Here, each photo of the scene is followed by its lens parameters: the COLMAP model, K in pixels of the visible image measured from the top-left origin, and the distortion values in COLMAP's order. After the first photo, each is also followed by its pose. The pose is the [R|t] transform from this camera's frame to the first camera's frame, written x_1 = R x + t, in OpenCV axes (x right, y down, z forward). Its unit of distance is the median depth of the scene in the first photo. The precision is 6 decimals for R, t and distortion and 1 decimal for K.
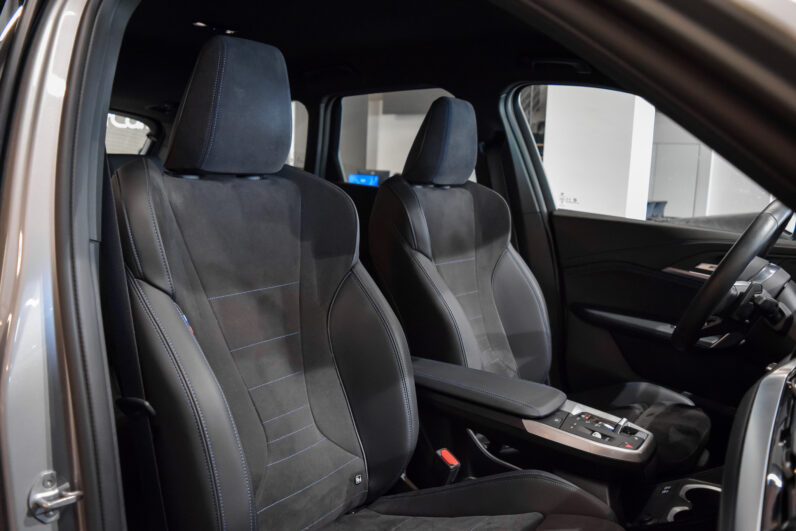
lens RADIAL K [[623.7, 0, 392.2], [0, 623.7, 263.1], [0, 0, 1]] dist [-0.106205, 0.042782]
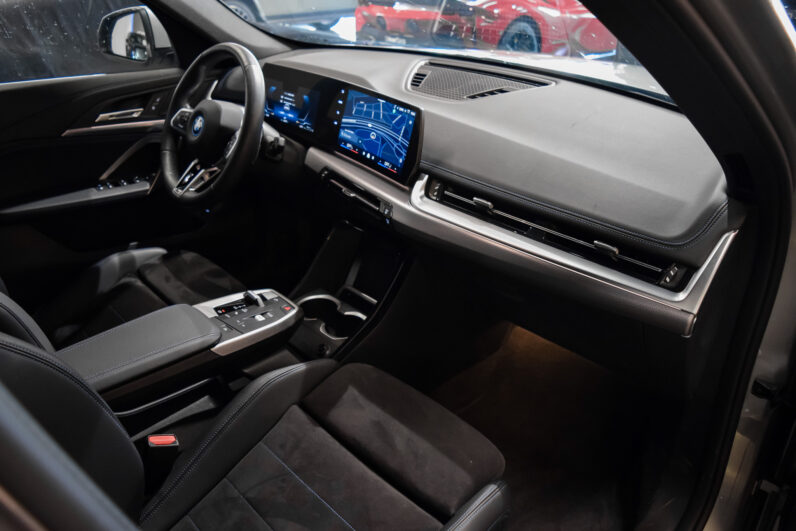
lens RADIAL K [[623.7, 0, 392.2], [0, 623.7, 263.1], [0, 0, 1]] dist [-0.106205, 0.042782]
pose [[0.186230, -0.495077, 0.848656, -0.387939], [0.146134, 0.868116, 0.474362, -0.219864], [-0.971578, 0.035677, 0.234017, 0.425028]]
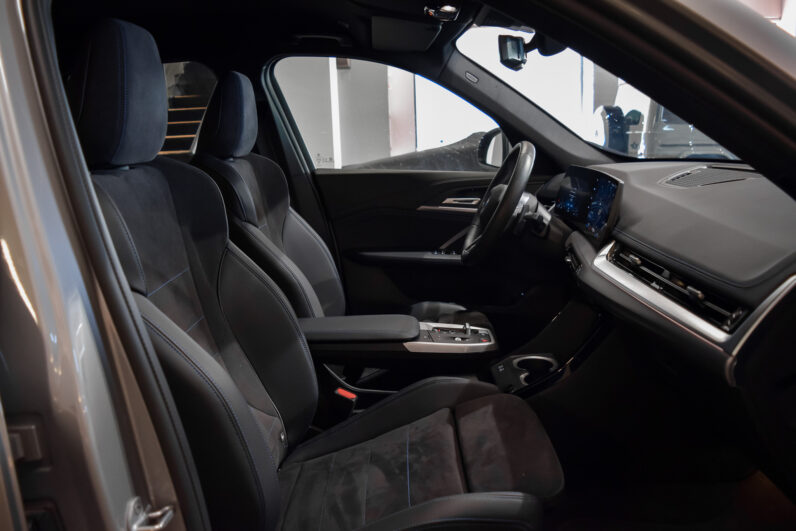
lens RADIAL K [[623.7, 0, 392.2], [0, 623.7, 263.1], [0, 0, 1]] dist [-0.106205, 0.042782]
pose [[0.820832, -0.186668, 0.539806, -0.359029], [0.154372, 0.982419, 0.104986, -0.025793], [-0.549913, -0.002845, 0.835217, -0.002079]]
